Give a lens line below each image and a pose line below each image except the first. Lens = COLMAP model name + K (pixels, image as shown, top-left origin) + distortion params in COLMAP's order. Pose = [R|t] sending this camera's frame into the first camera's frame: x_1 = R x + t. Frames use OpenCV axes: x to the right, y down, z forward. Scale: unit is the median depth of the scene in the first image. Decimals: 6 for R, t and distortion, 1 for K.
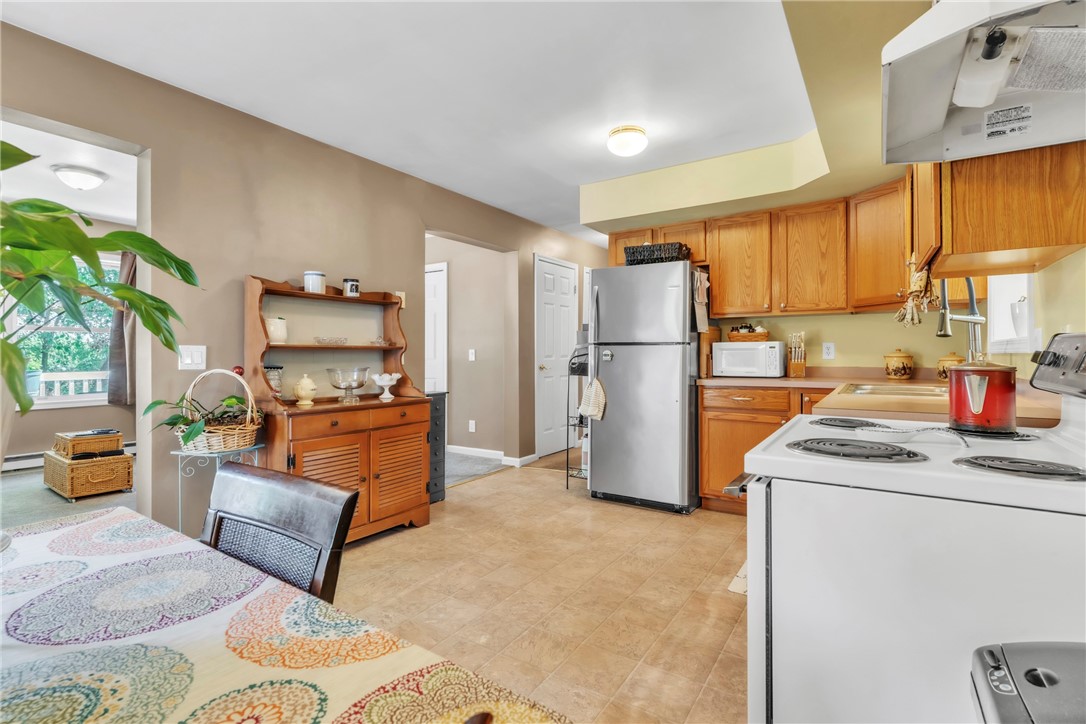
lens RADIAL K [[498.6, 0, 542.4], [0, 498.6, 361.2], [0, 0, 1]] dist [-0.003238, -0.000466]
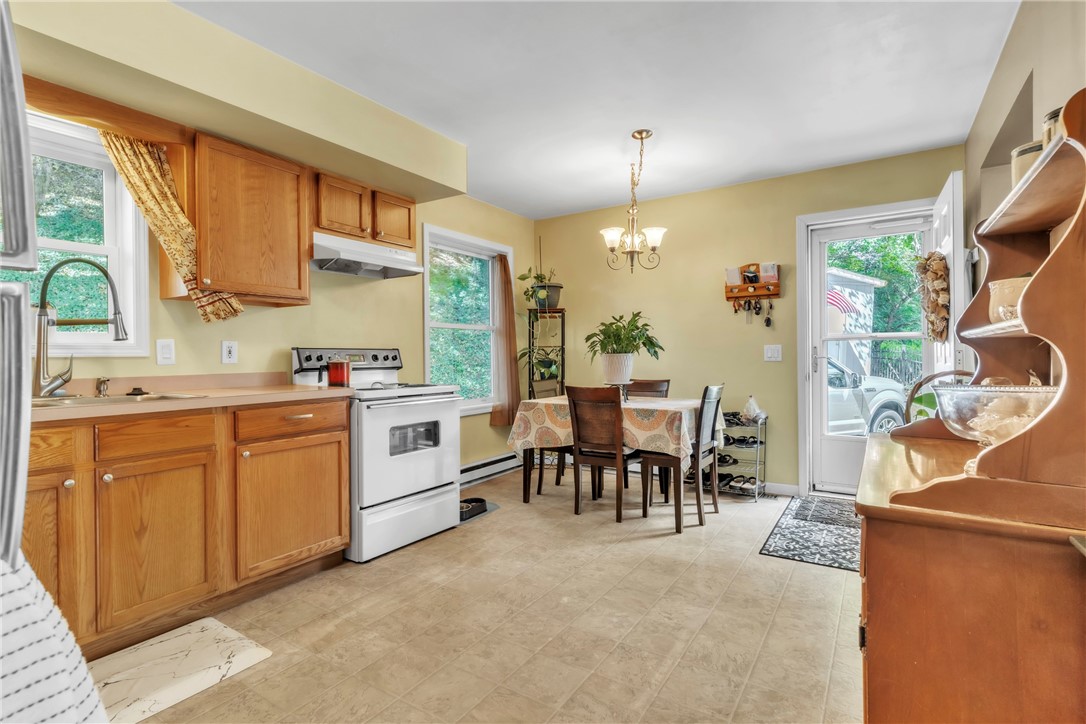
lens RADIAL K [[498.6, 0, 543.5], [0, 498.6, 354.8], [0, 0, 1]] dist [-0.003238, -0.000466]
pose [[-0.999944, 0.010574, -0.000277, -0.068459], [0.010569, 0.999856, 0.013289, -0.024023], [0.000417, 0.013285, -0.999912, 1.984651]]
